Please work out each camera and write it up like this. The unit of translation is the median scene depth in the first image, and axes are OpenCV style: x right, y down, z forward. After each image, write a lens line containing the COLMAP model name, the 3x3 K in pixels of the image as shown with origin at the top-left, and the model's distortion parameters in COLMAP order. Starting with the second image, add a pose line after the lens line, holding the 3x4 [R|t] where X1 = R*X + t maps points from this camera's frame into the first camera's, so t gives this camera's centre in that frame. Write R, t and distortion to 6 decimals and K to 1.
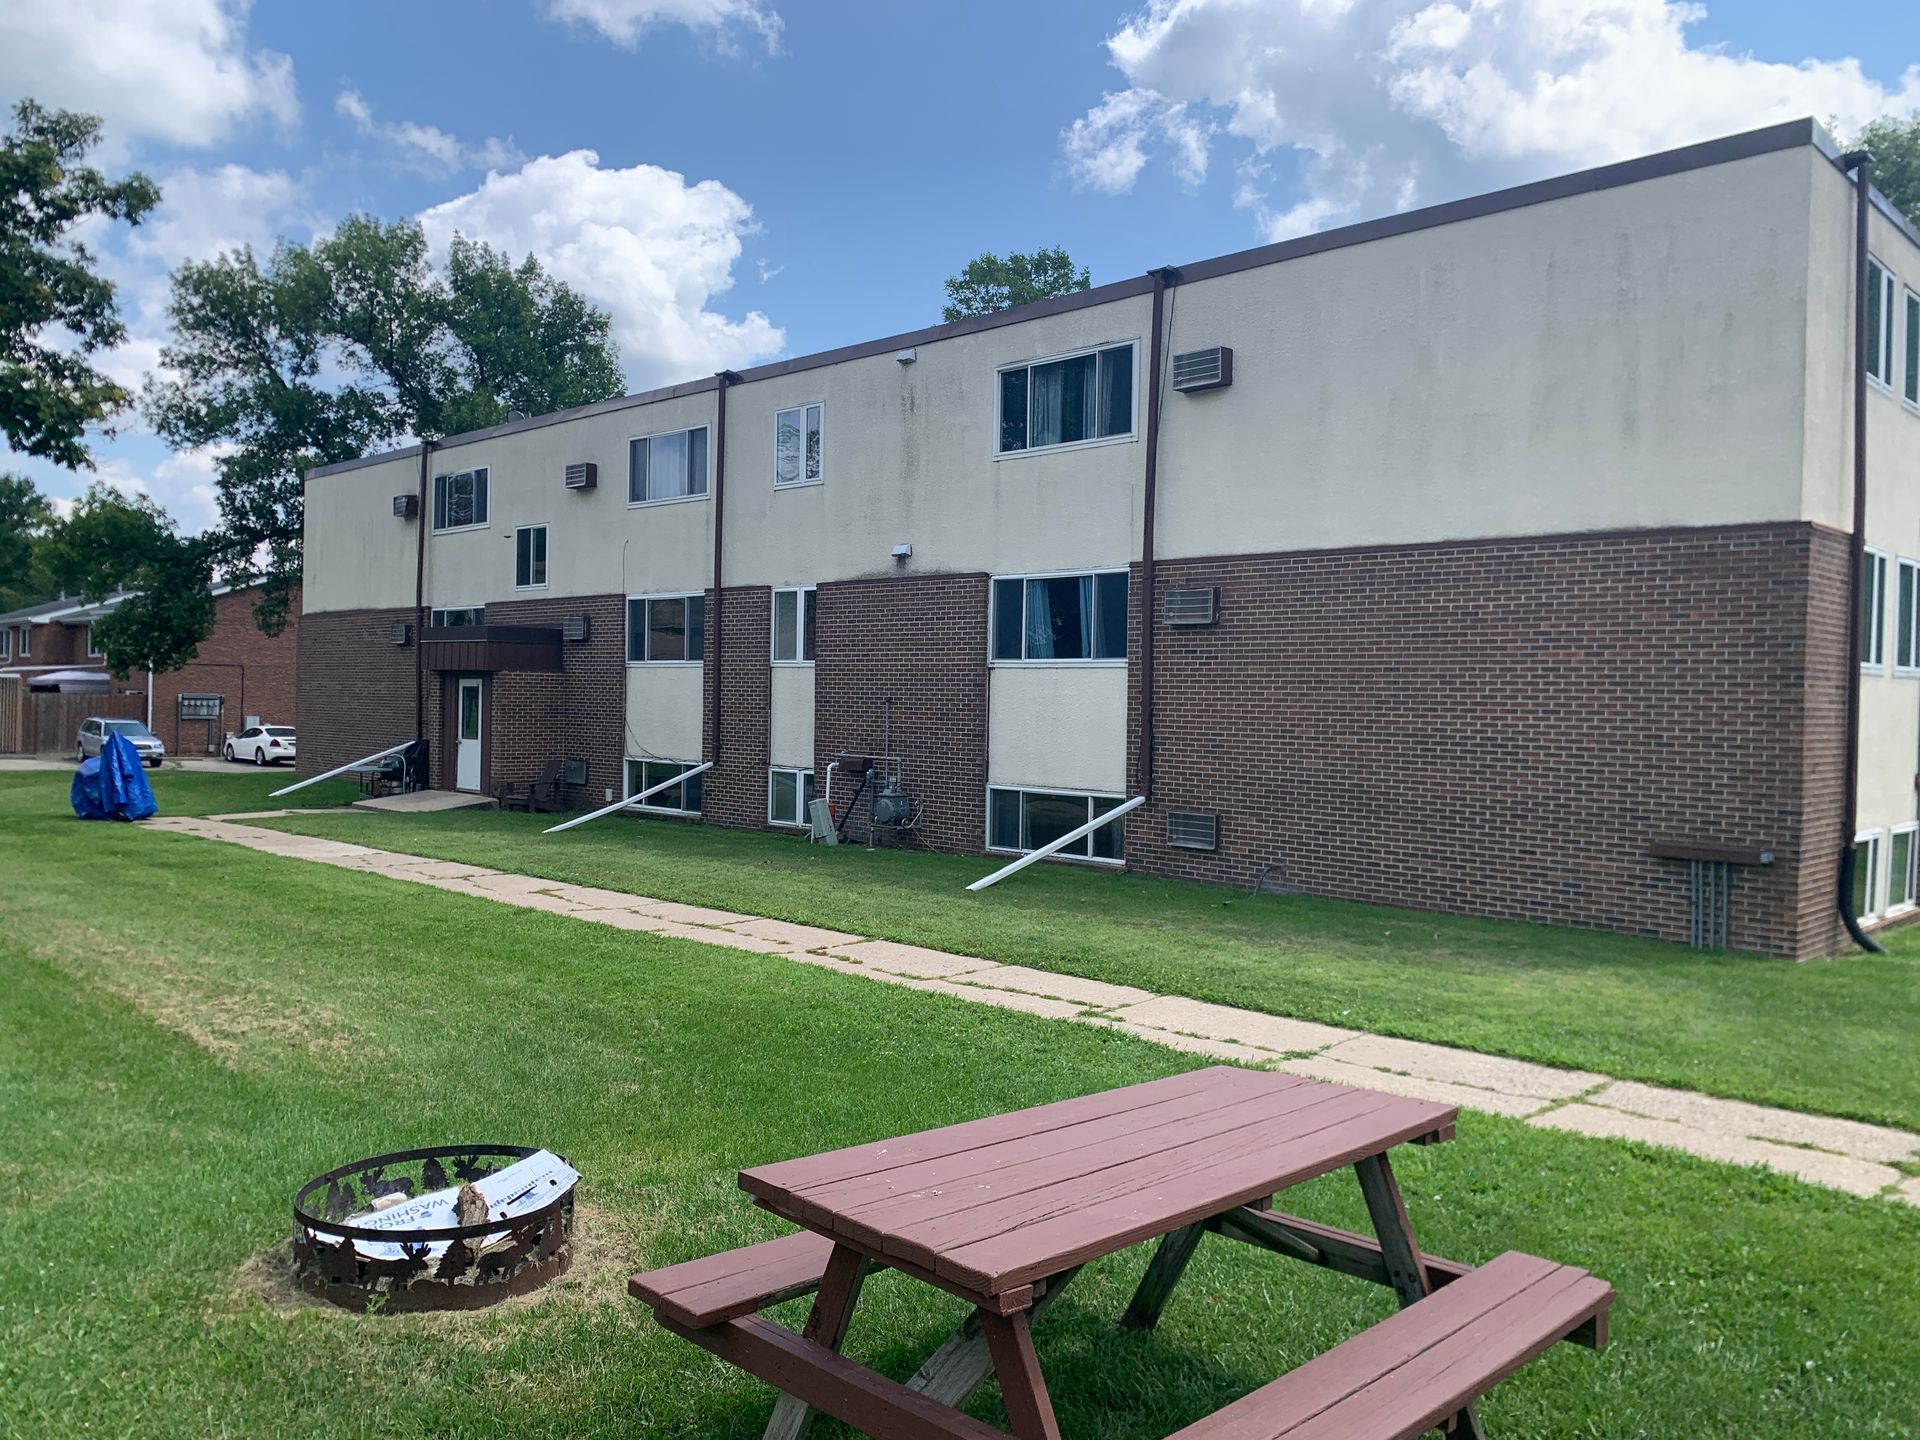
lens RADIAL K [[1454.1, 0, 960.0], [0, 1454.1, 720.0], [0, 0, 1]] dist [0.080428, -0.074721]
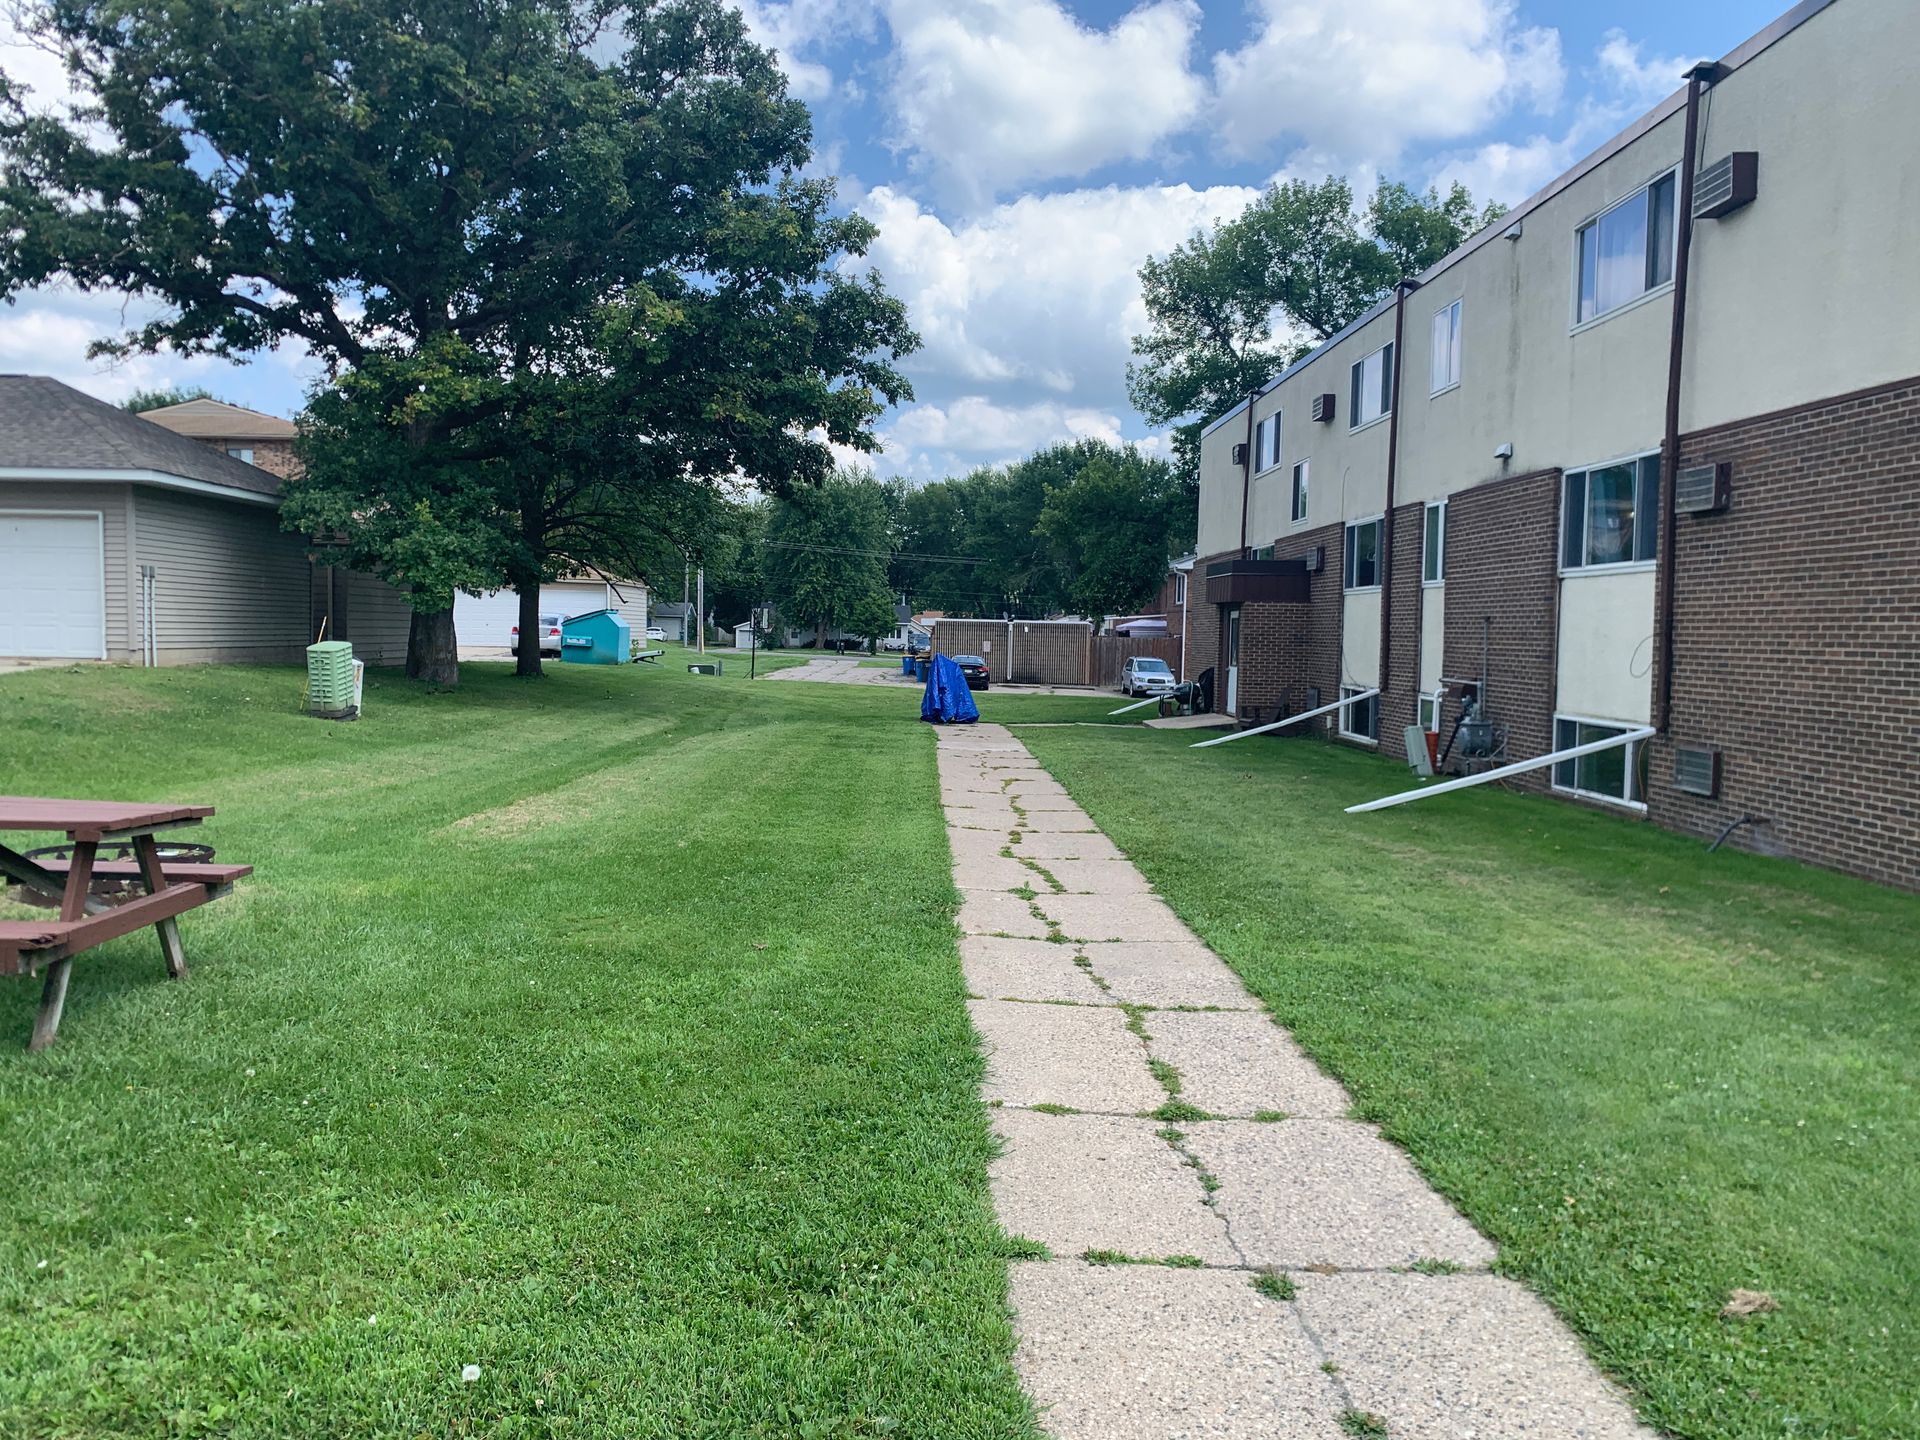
lens RADIAL K [[1454.1, 0, 960.0], [0, 1454.1, 720.0], [0, 0, 1]] dist [0.080428, -0.074721]
pose [[0.741859, 0.039326, -0.669402, 0.325108], [-0.017783, 0.999082, 0.038985, 0.019143], [0.670320, -0.017017, 0.741877, 0.103527]]
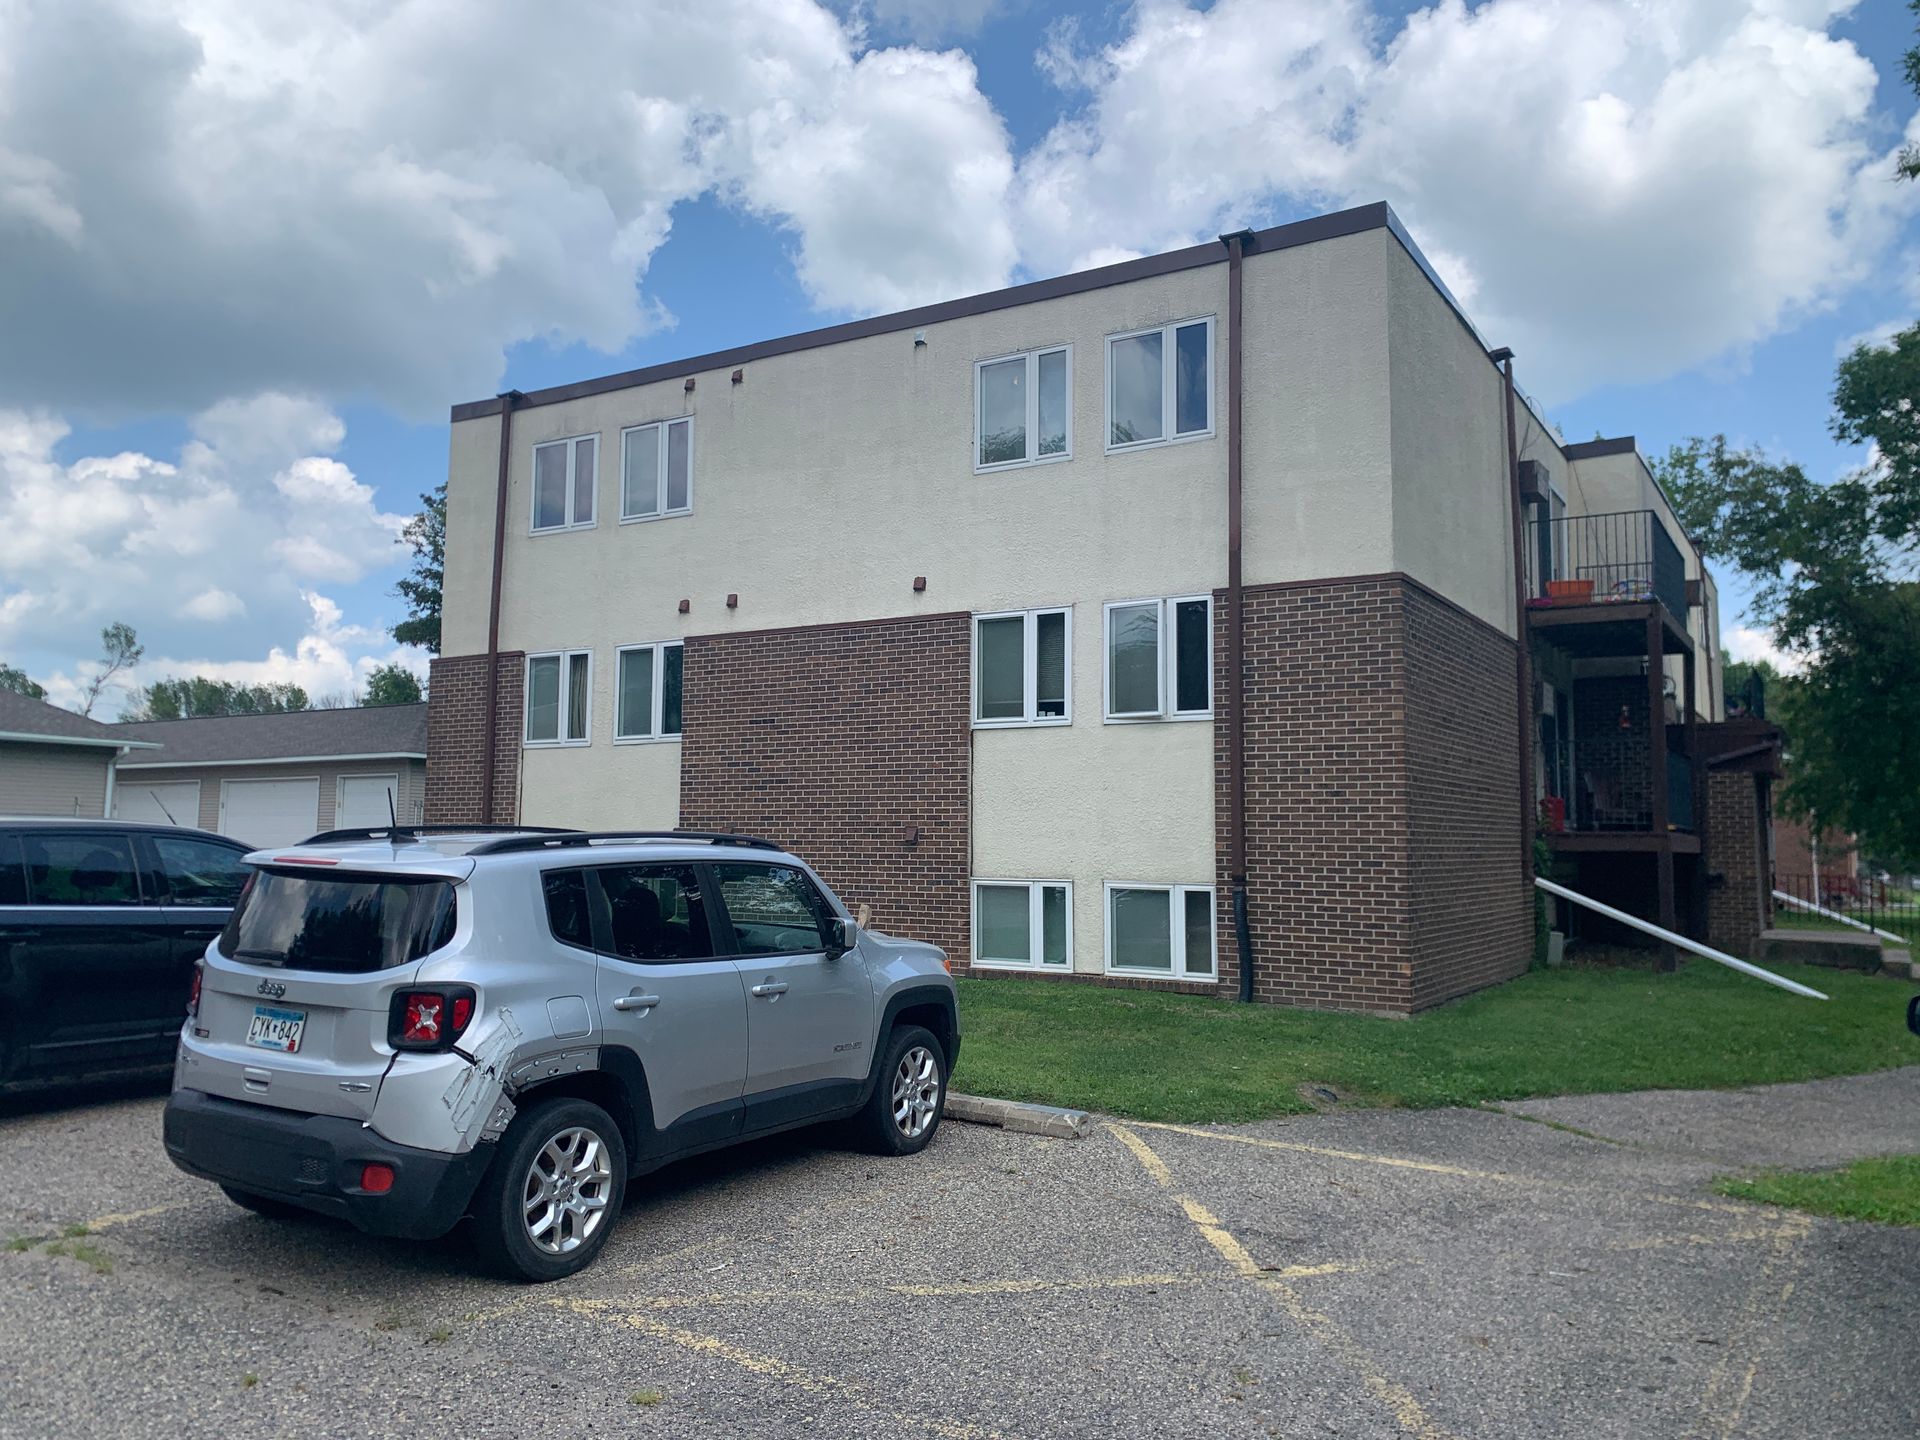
lens RADIAL K [[1564.1, 0, 959.0], [0, 1564.1, 620.5], [0, 0, 1]] dist [0.001994, -0.000186]
pose [[0.977844, -0.025060, 0.207829, -0.164080], [0.047761, 0.993331, -0.104942, -0.006396], [-0.203813, 0.112543, 0.972519, 0.164123]]
